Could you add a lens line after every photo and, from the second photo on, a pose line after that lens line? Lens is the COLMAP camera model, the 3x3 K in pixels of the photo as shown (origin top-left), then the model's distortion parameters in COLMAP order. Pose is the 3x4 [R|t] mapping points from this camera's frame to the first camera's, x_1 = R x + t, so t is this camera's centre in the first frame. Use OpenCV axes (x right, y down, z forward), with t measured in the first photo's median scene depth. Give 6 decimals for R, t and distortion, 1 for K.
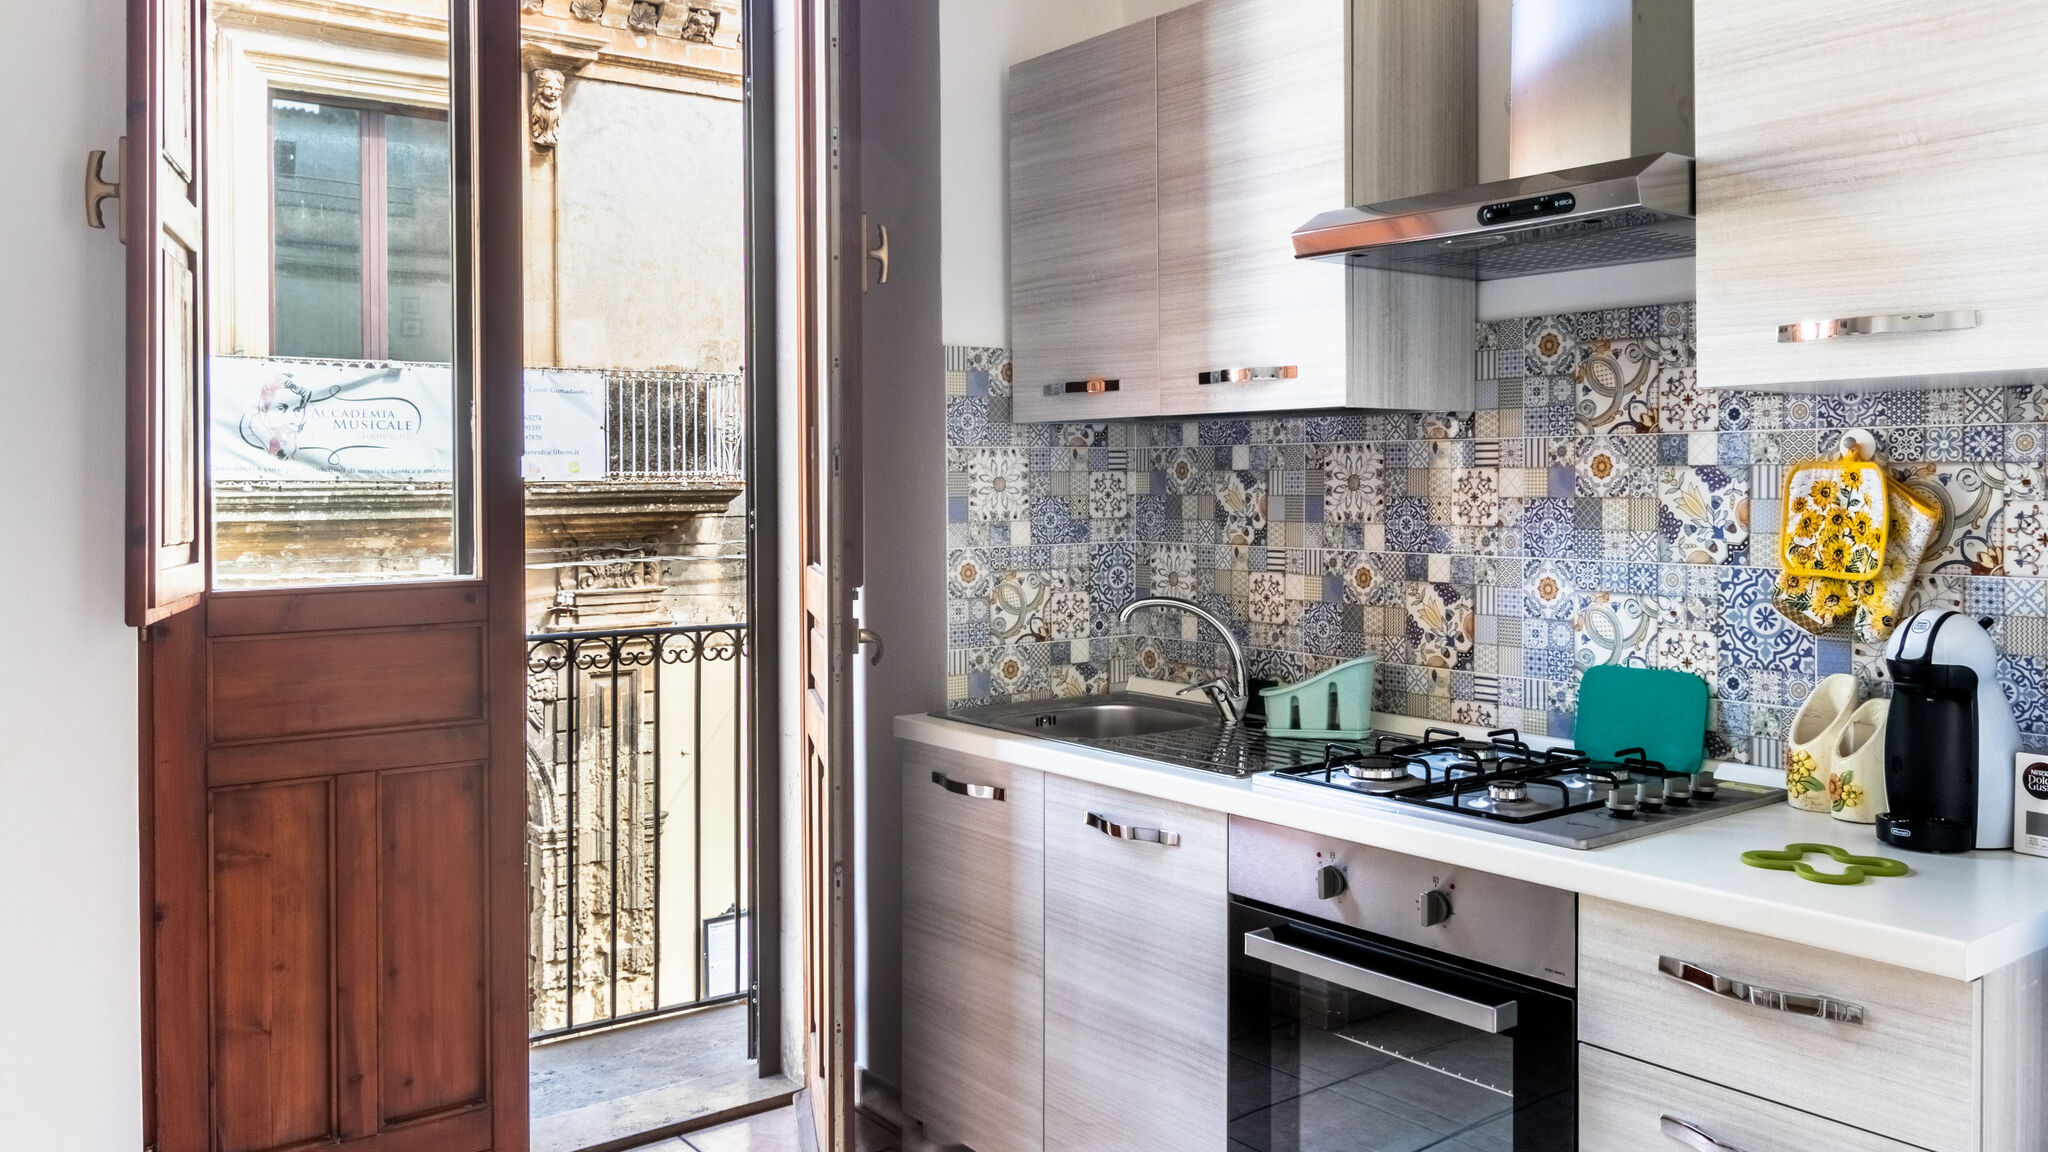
lens RADIAL K [[1562.3, 0, 1028.3], [0, 1562.3, 468.0], [0, 0, 1]] dist [0.001158, -0.002004]
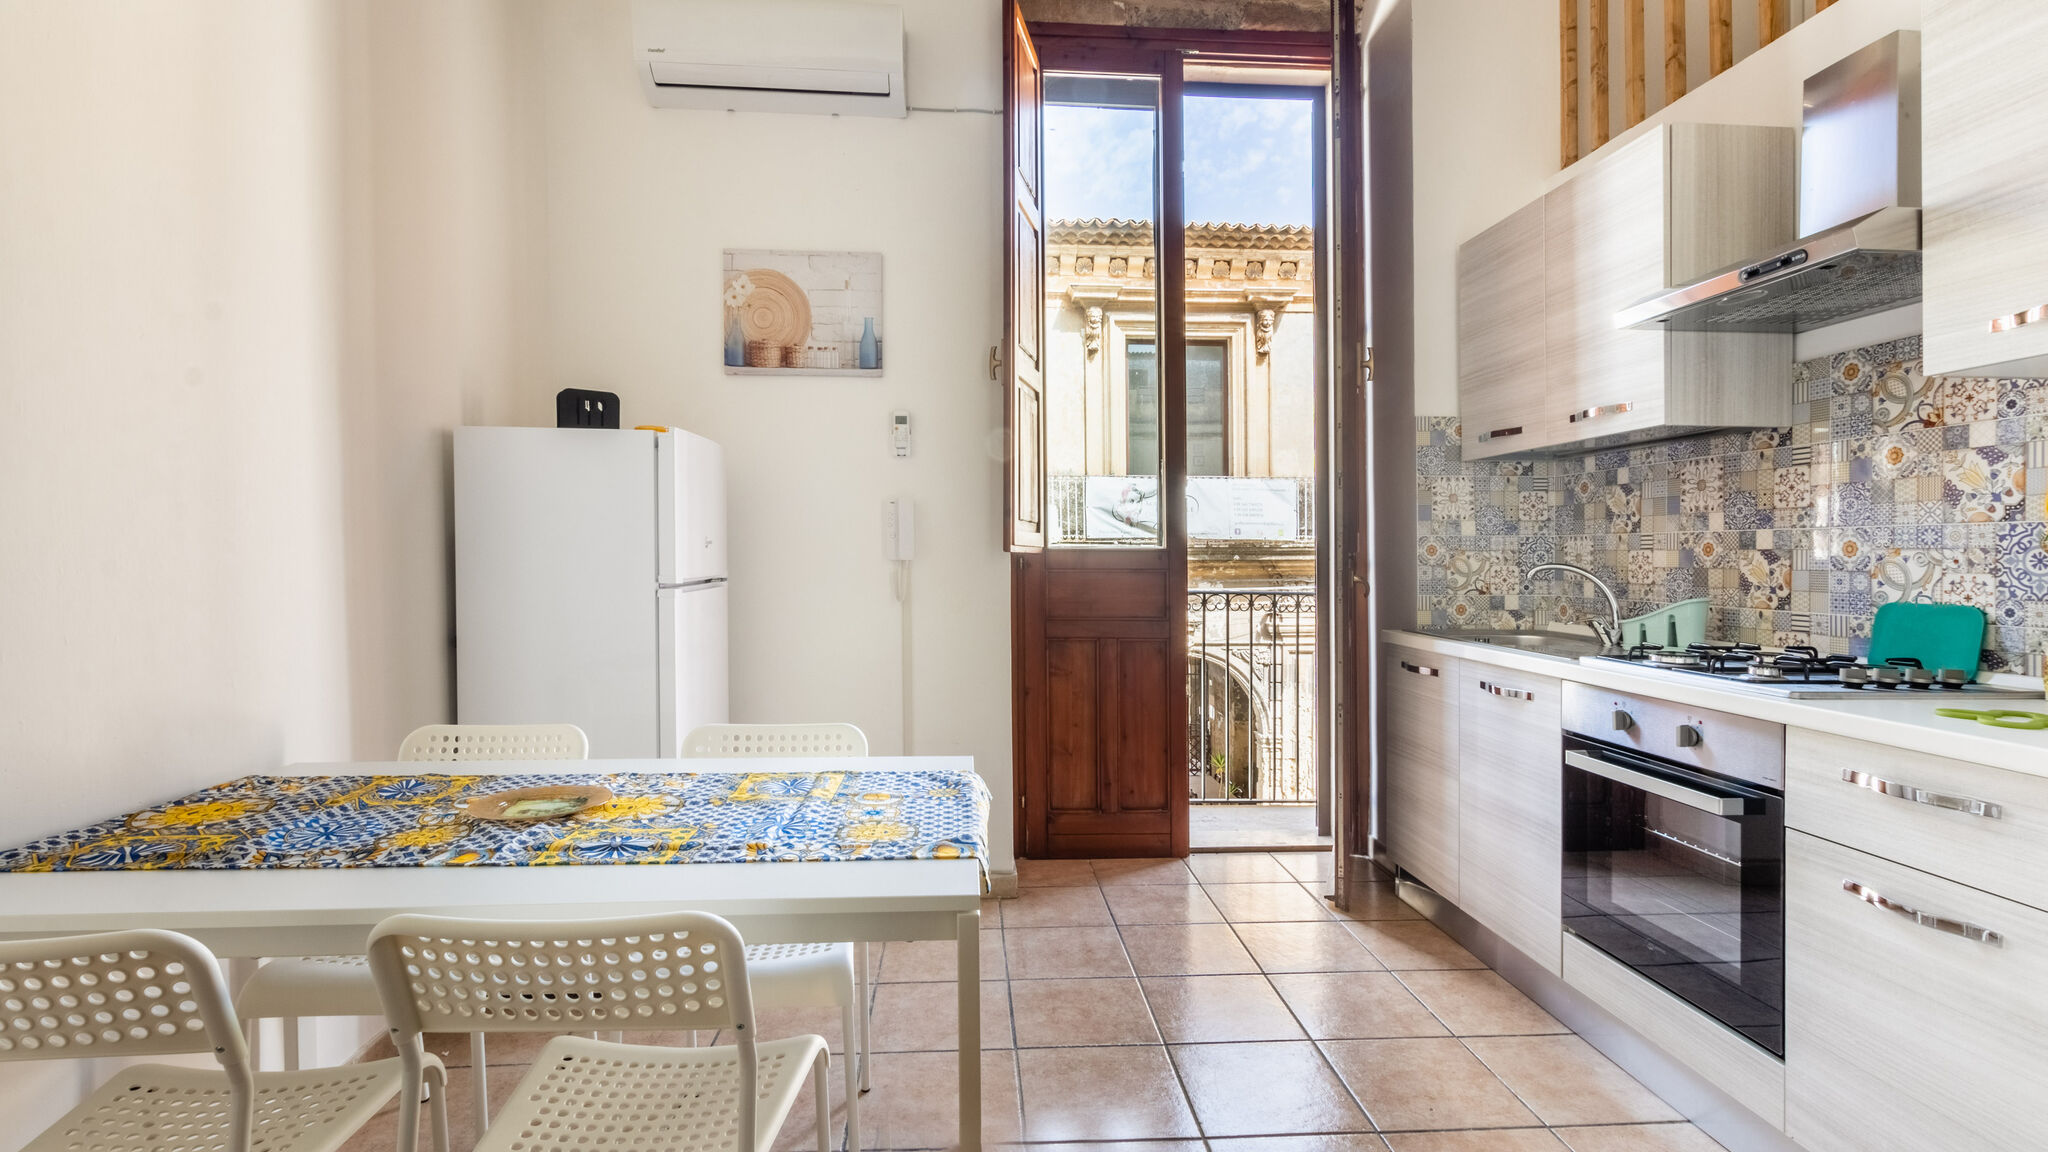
lens RADIAL K [[907.6, 0, 1024.0], [0, 907.6, 576.0], [0, 0, 1]] dist [0.012348, -0.005917]
pose [[0.826715, 0.024063, -0.562106, 0.177755], [-0.012529, 0.999625, 0.024365, 0.088755], [0.562481, -0.013100, 0.826706, -0.086569]]
